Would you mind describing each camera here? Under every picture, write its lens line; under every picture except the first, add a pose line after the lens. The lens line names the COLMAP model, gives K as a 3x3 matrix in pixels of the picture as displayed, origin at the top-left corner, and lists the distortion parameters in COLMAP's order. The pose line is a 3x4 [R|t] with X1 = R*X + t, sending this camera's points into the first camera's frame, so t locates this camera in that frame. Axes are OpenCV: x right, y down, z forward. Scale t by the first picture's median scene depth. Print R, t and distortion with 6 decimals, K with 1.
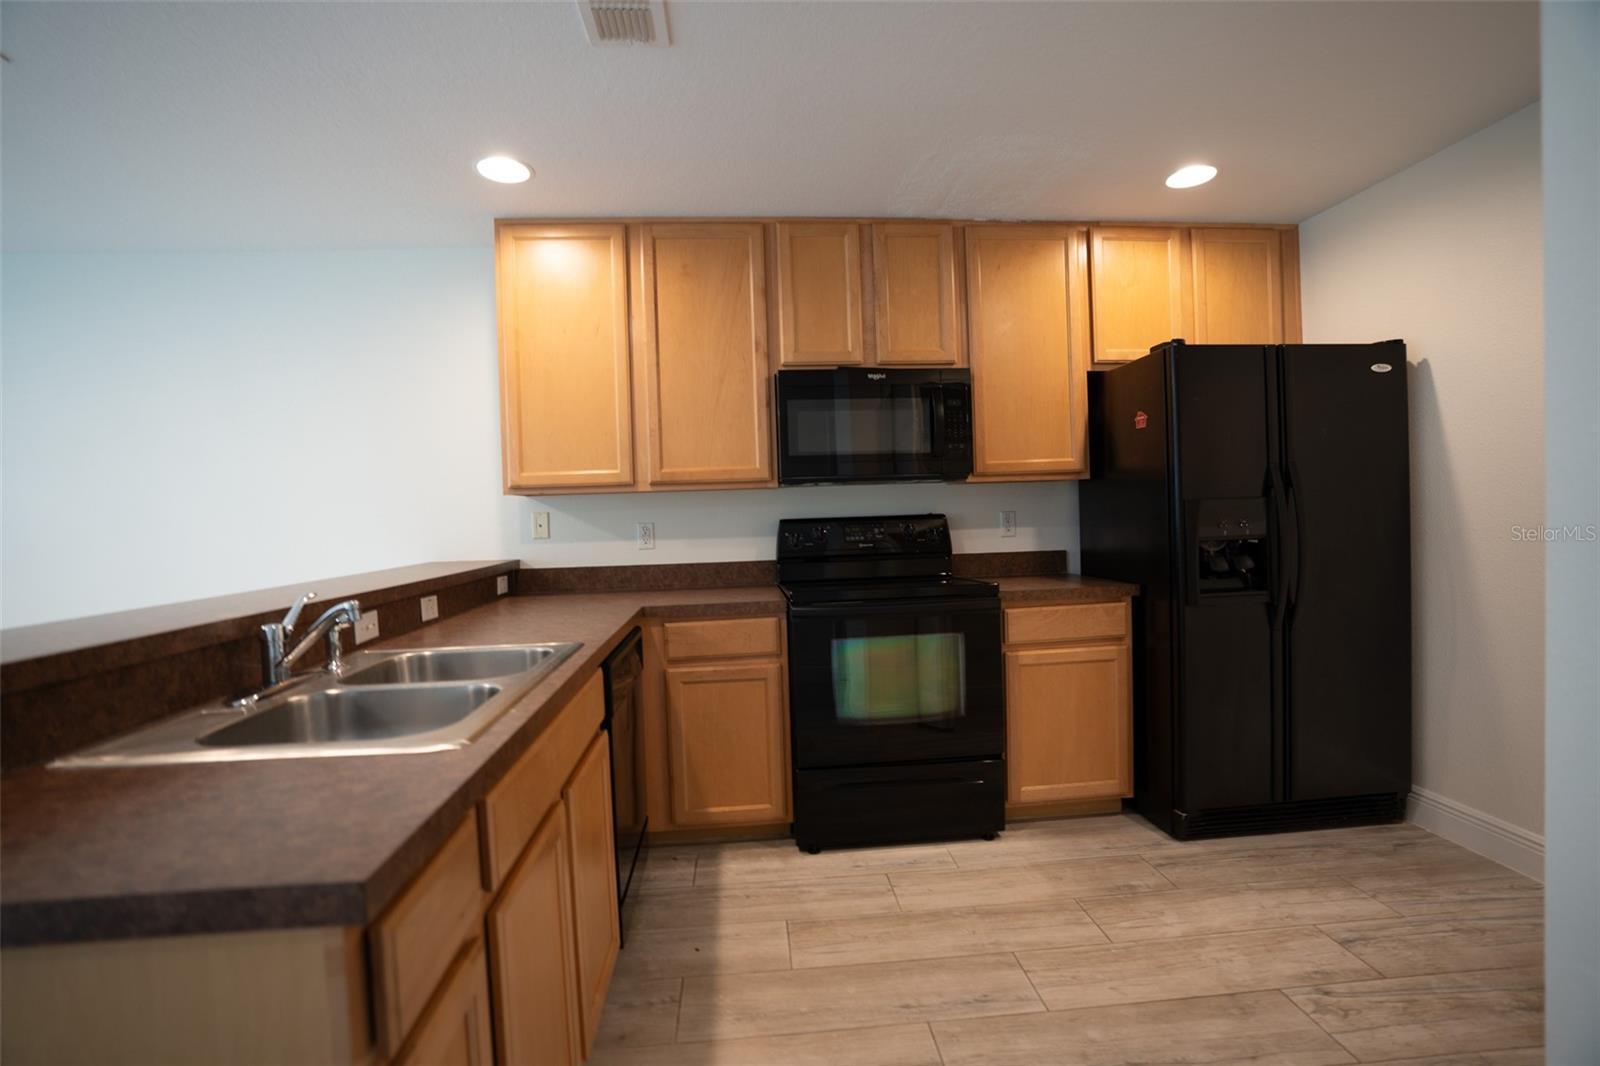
lens RADIAL K [[741.6, 0, 800.0], [0, 741.6, 533.0], [0, 0, 1]] dist [-0.063652, 0.027154]
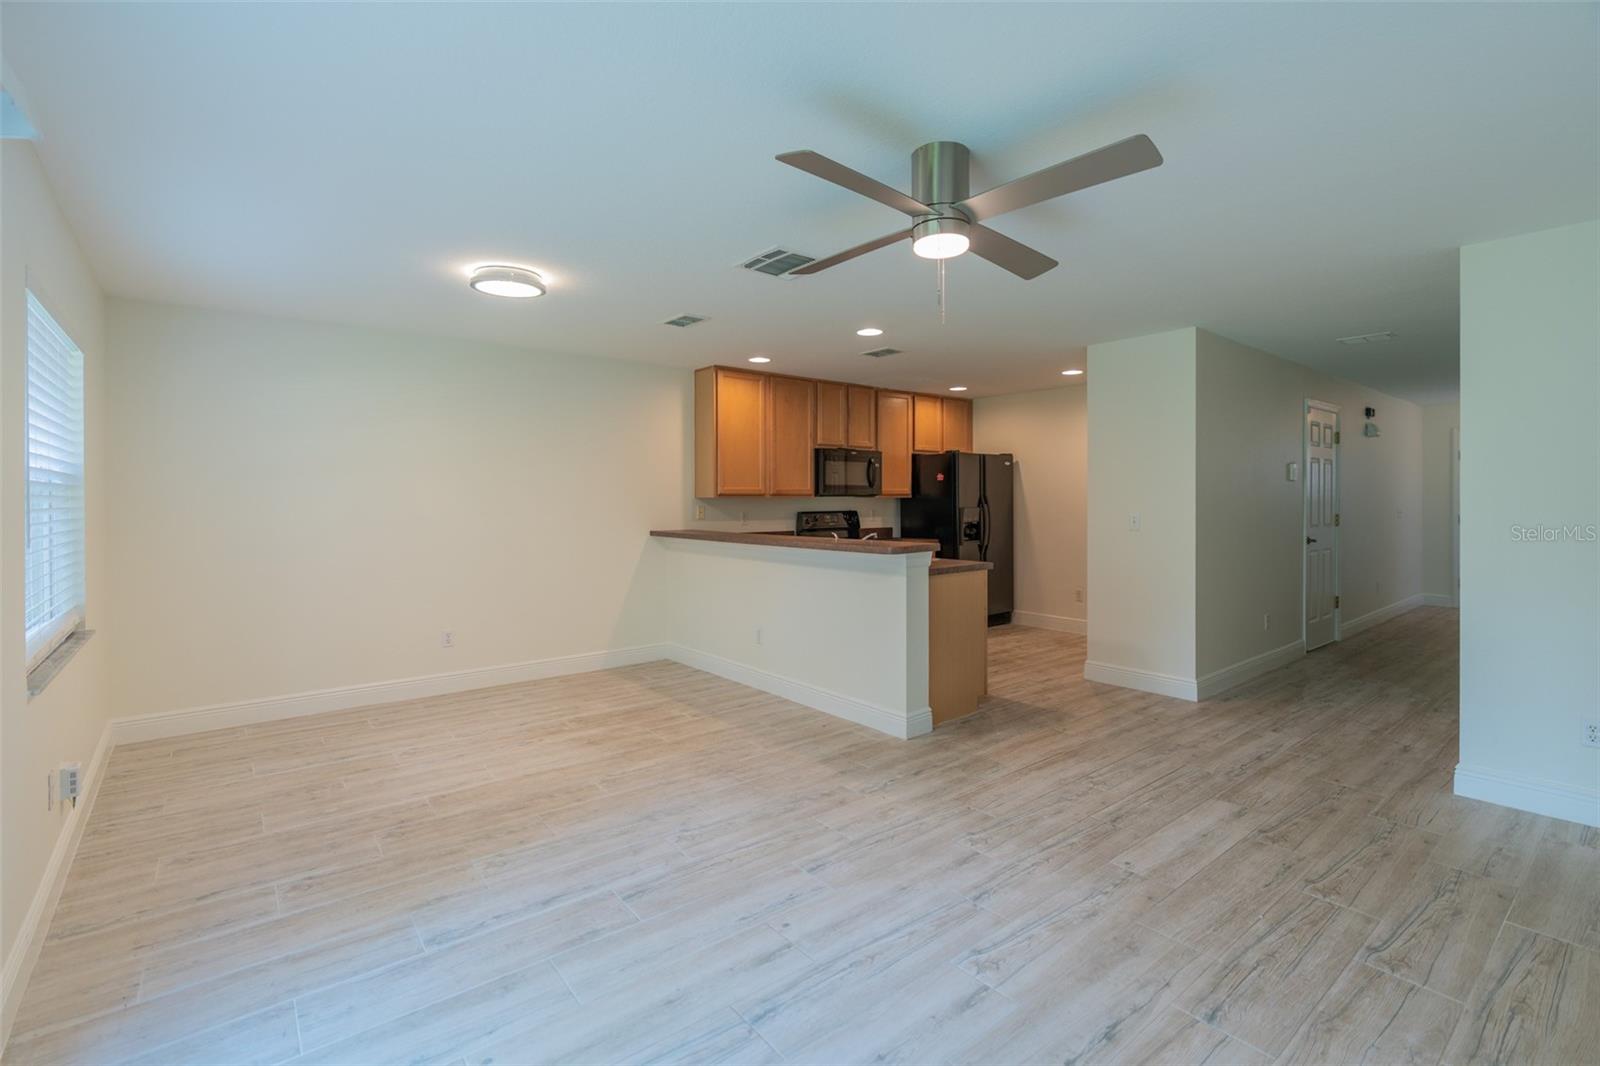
lens RADIAL K [[725.9, 0, 803.7], [0, 725.9, 506.7], [0, 0, 1]] dist [-0.005572, 0.000396]
pose [[0.824949, 0.022628, 0.564754, -1.351541], [-0.008125, 0.999570, -0.028181, 0.029540], [-0.565148, 0.018660, 0.824778, -0.842258]]
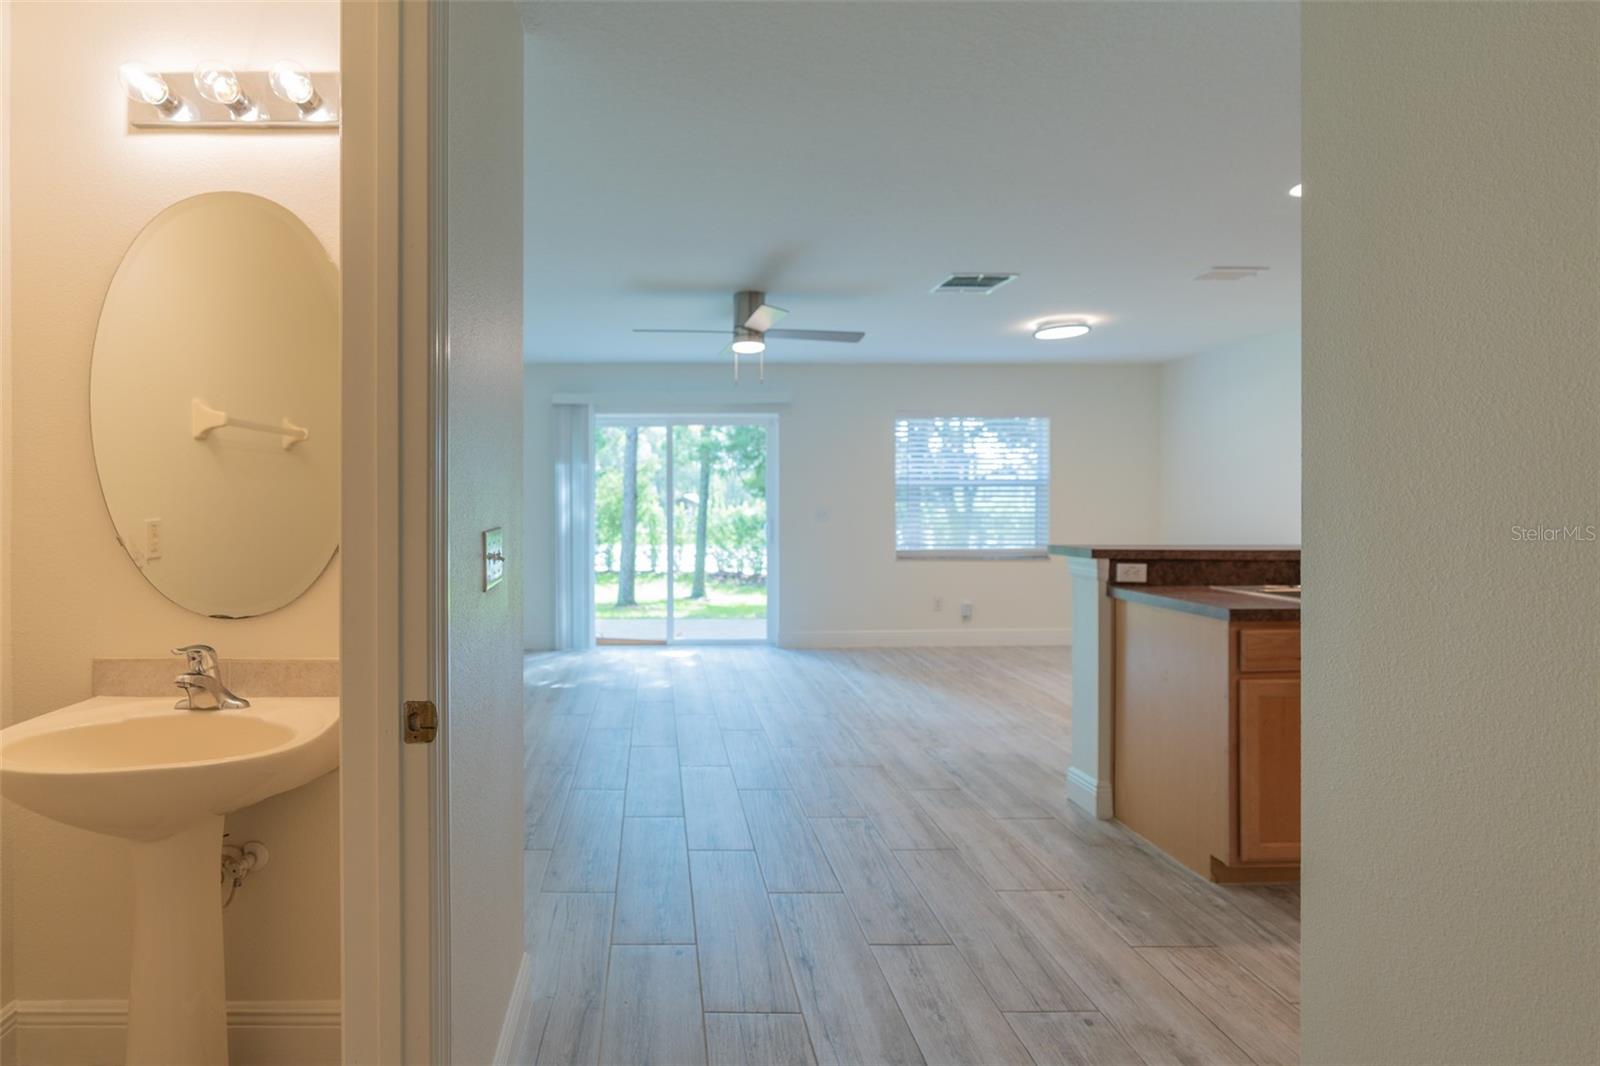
lens RADIAL K [[771.6, 0, 654.9], [0, 771.6, 509.3], [0, 0, 1]] dist [-0.001821, -0.000376]
pose [[-0.078210, 0.042985, -0.996010, 0.739836], [-0.020370, 0.998793, 0.044705, -0.028427], [0.996729, 0.023785, -0.077240, -0.336542]]
